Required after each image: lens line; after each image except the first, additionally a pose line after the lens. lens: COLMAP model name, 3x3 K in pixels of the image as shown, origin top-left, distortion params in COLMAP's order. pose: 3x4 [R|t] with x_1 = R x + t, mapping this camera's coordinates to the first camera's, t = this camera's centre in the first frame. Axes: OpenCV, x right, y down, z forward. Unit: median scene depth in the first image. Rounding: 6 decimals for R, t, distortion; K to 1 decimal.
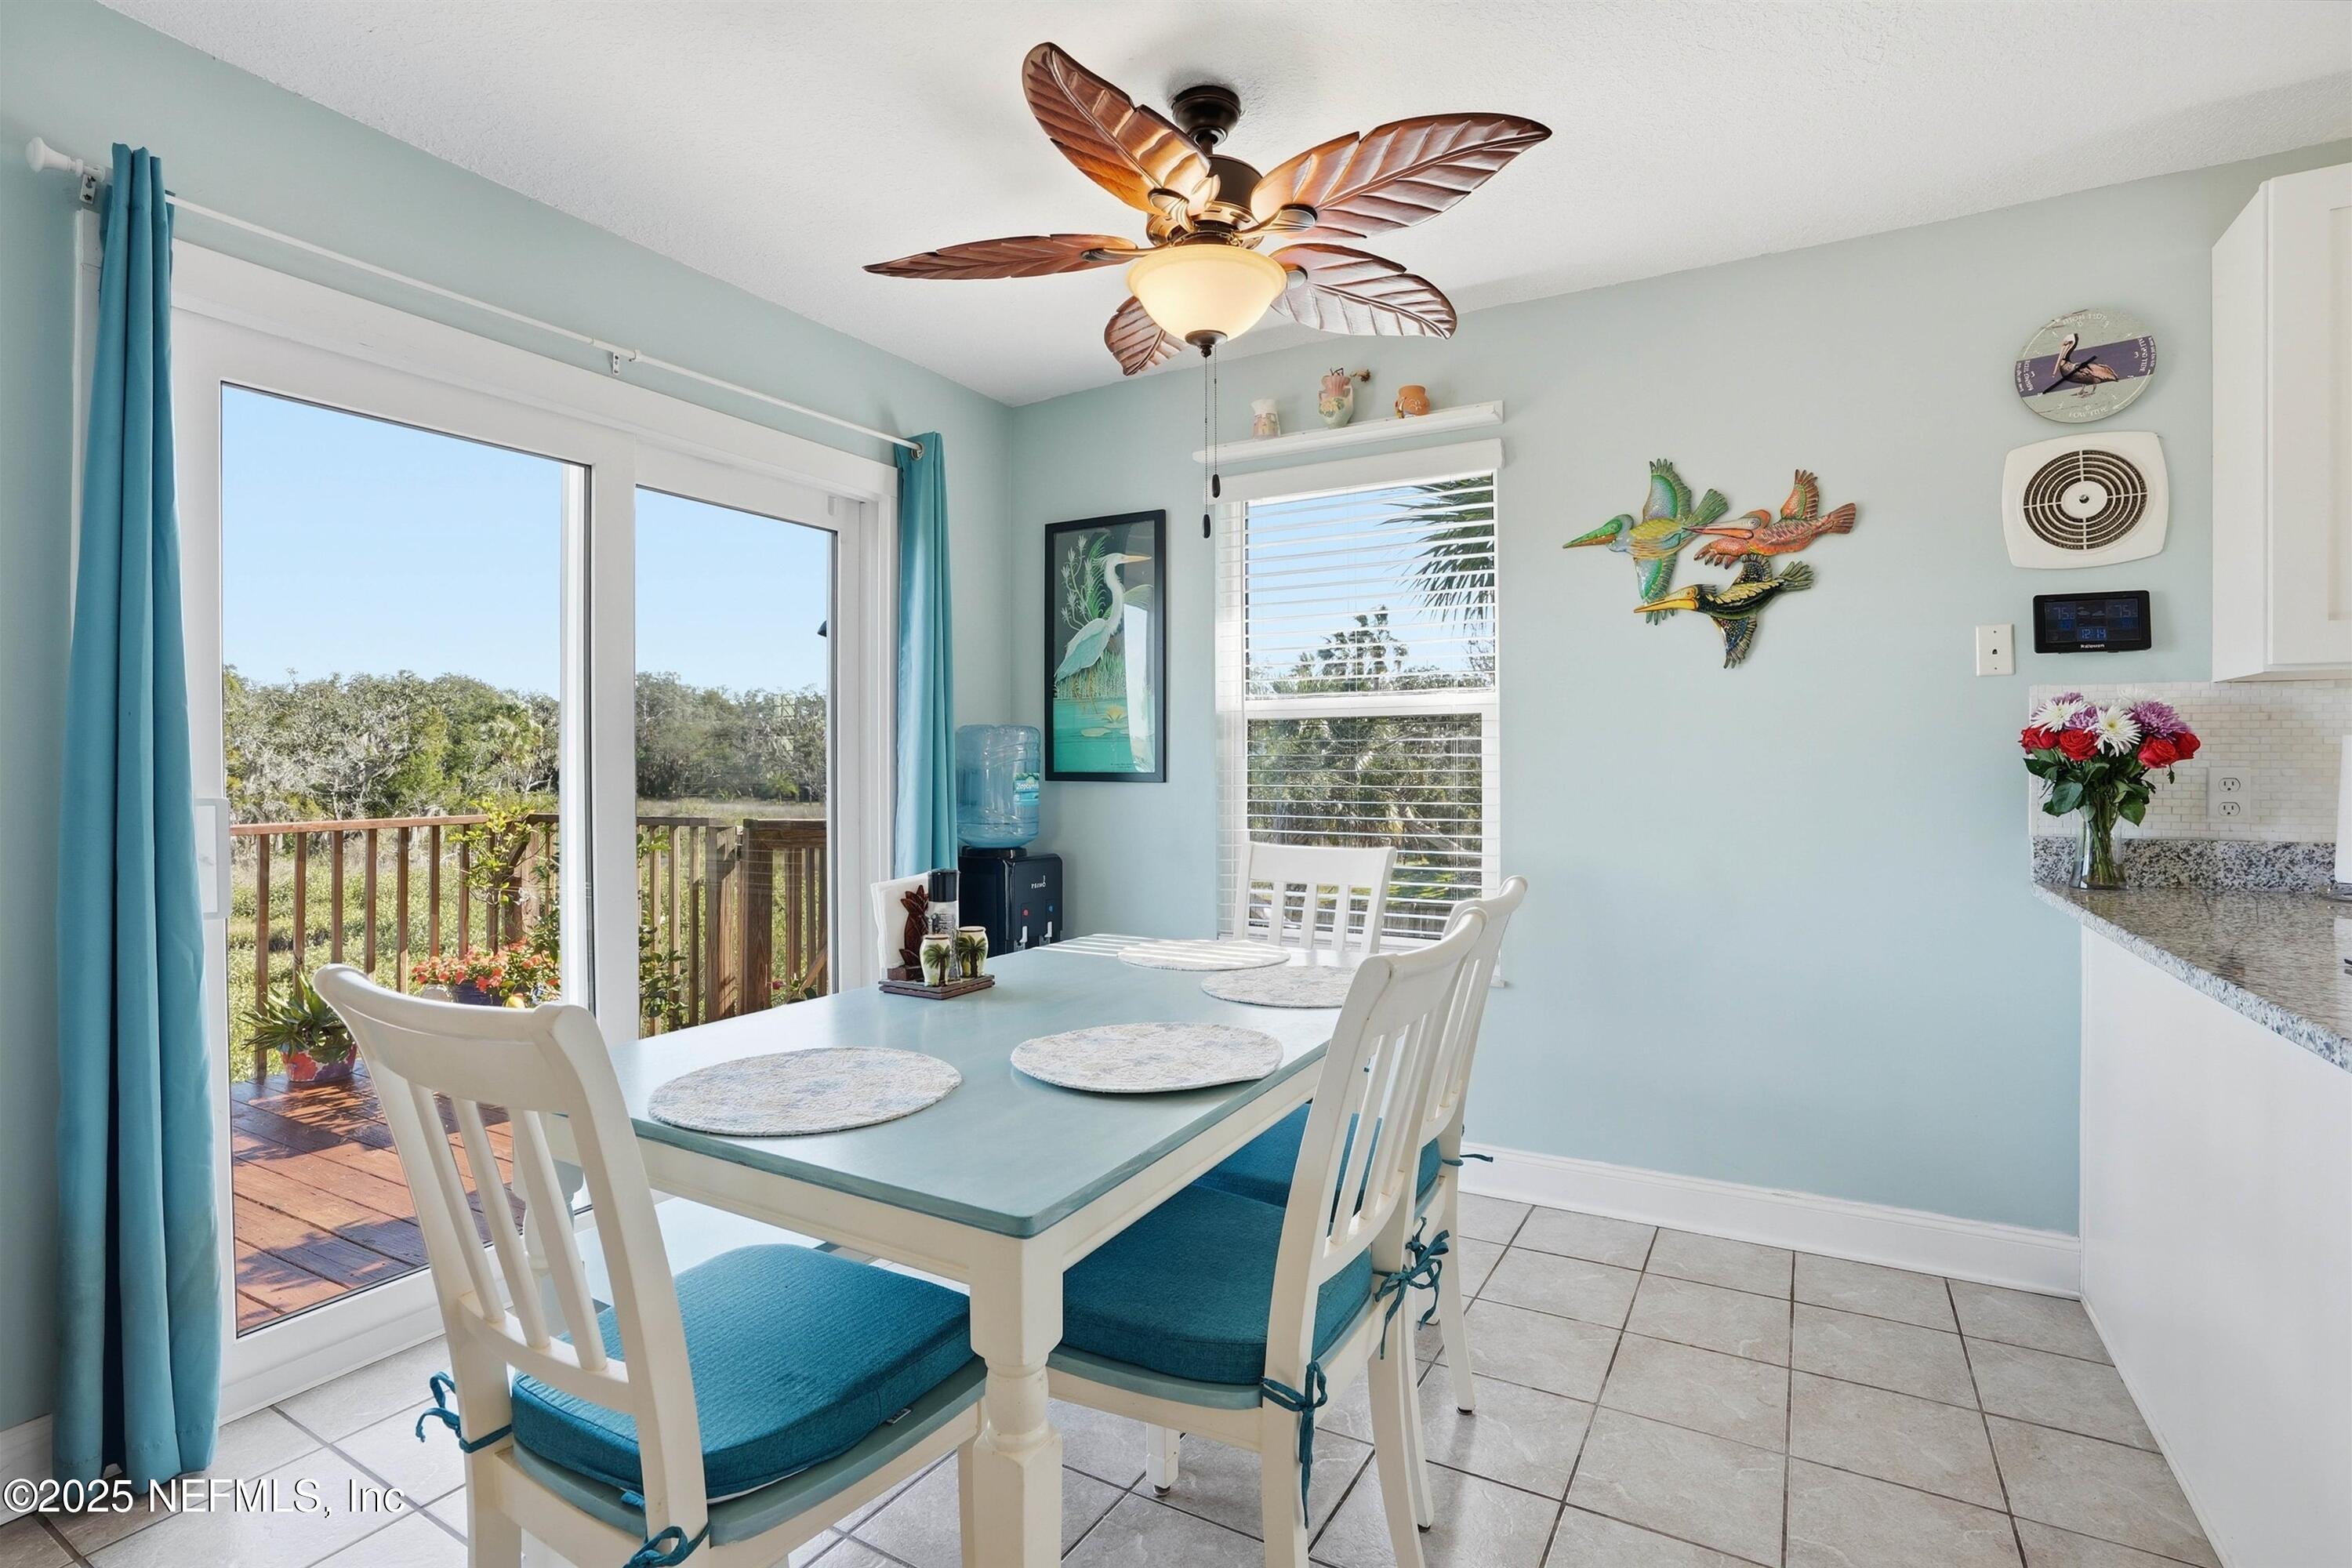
lens RADIAL K [[1116.1, 0, 1174.8], [0, 1116.1, 761.9], [0, 0, 1]] dist [-0.035110, 0.008019]
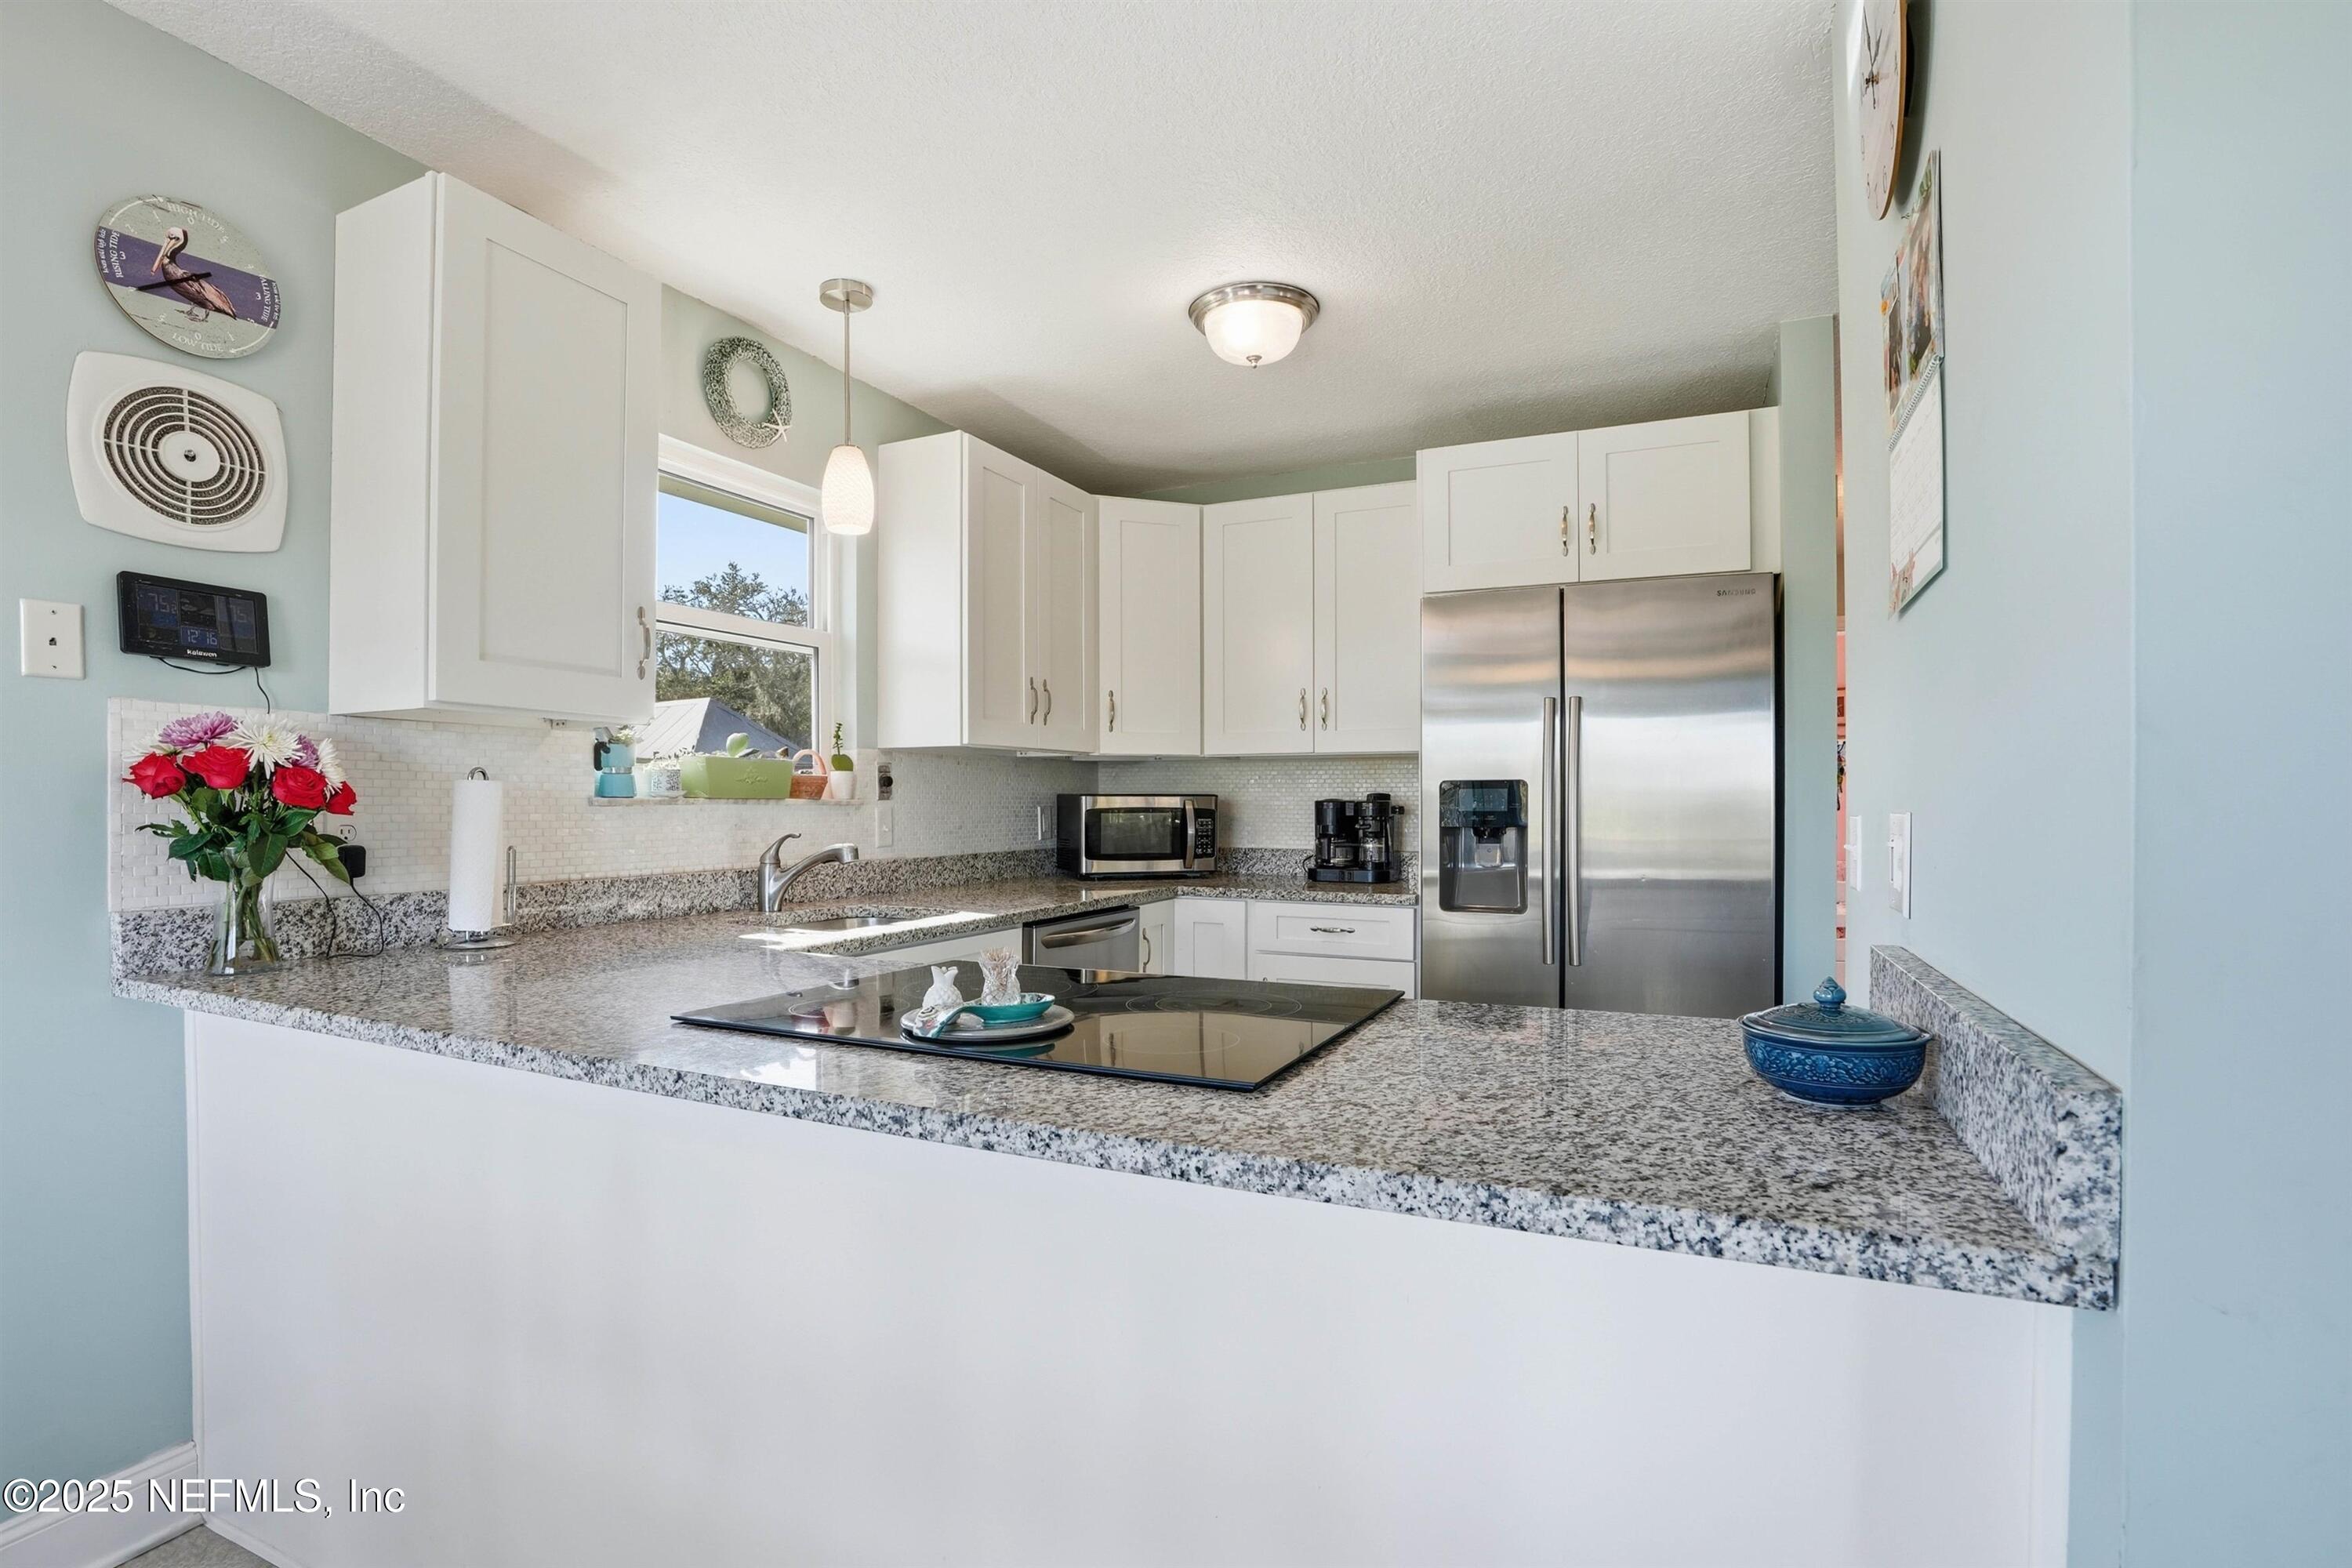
lens RADIAL K [[1116.1, 0, 1168.1], [0, 1116.1, 809.2], [0, 0, 1]] dist [-0.035110, 0.008019]
pose [[-0.088917, -0.002552, 0.996036, 0.029816], [0.002449, 0.999993, 0.002780, 0.001087], [-0.996036, 0.002686, -0.088910, 0.397190]]
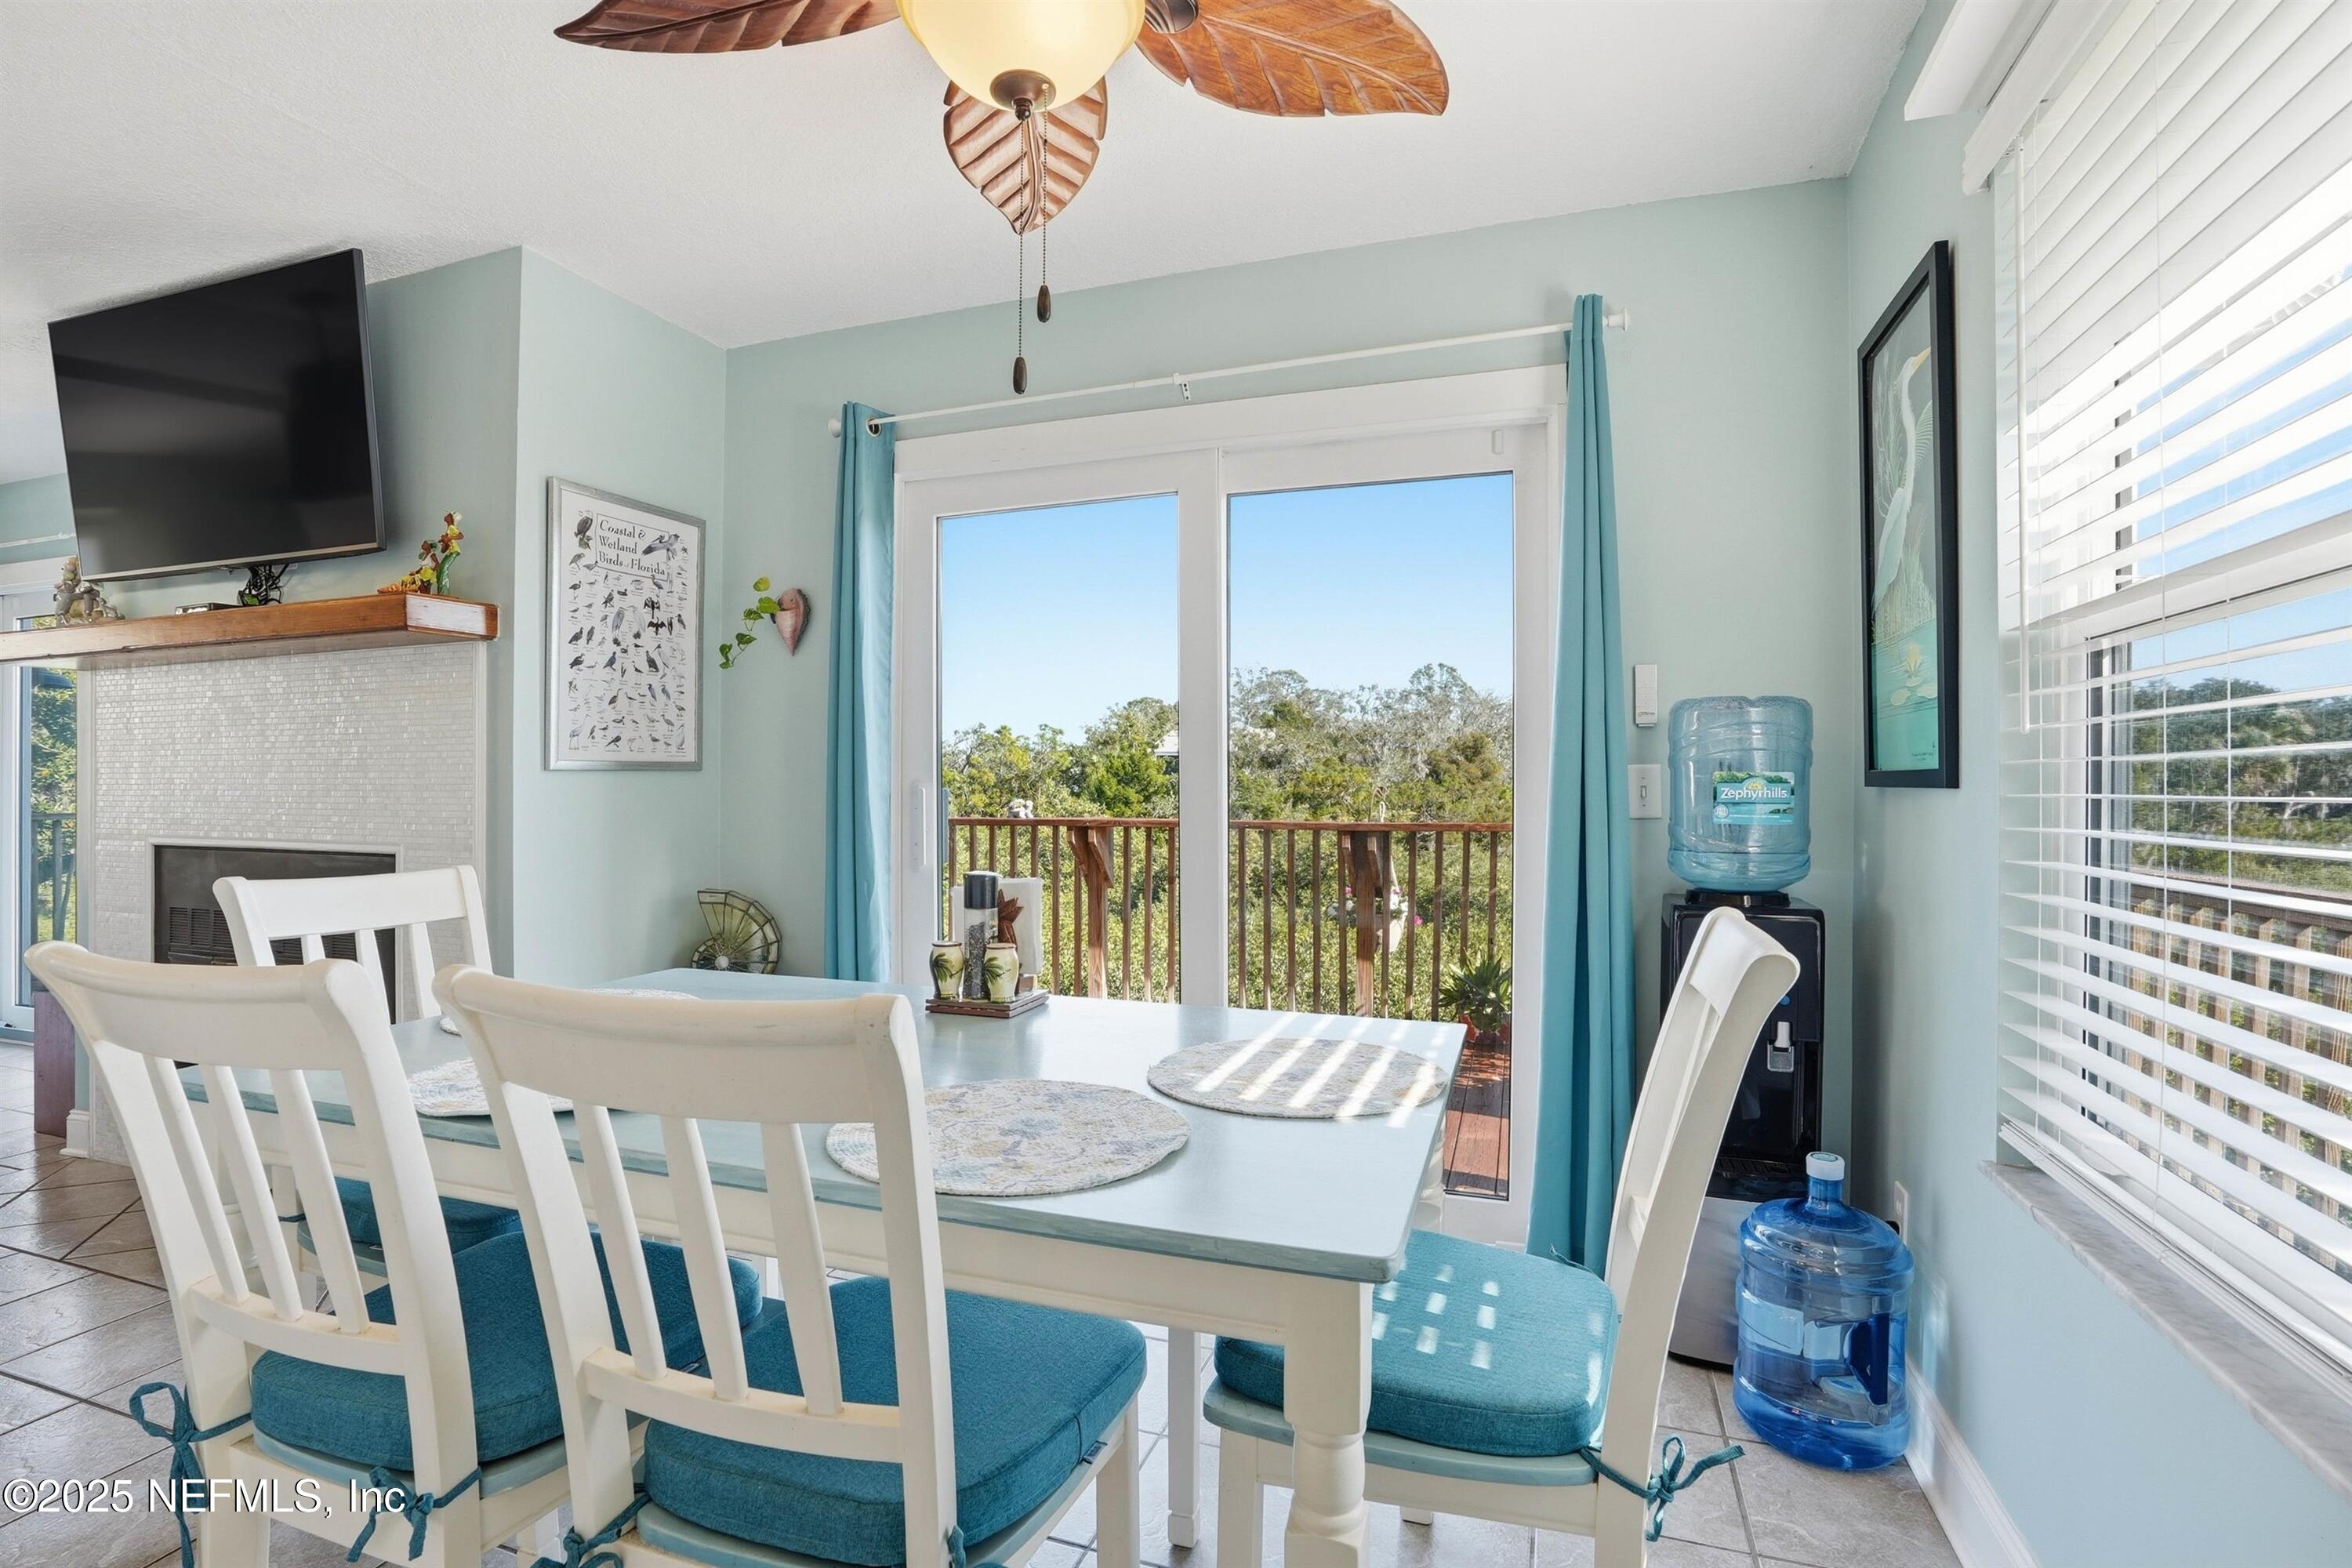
lens RADIAL K [[1116.1, 0, 1152.5], [0, 1116.1, 789.1], [0, 0, 1]] dist [-0.035110, 0.008019]
pose [[0.177534, 0.001930, -0.984113, 0.568679], [0.004562, 0.999986, 0.002784, 0.022719], [0.984104, -0.004984, 0.177523, 0.802137]]
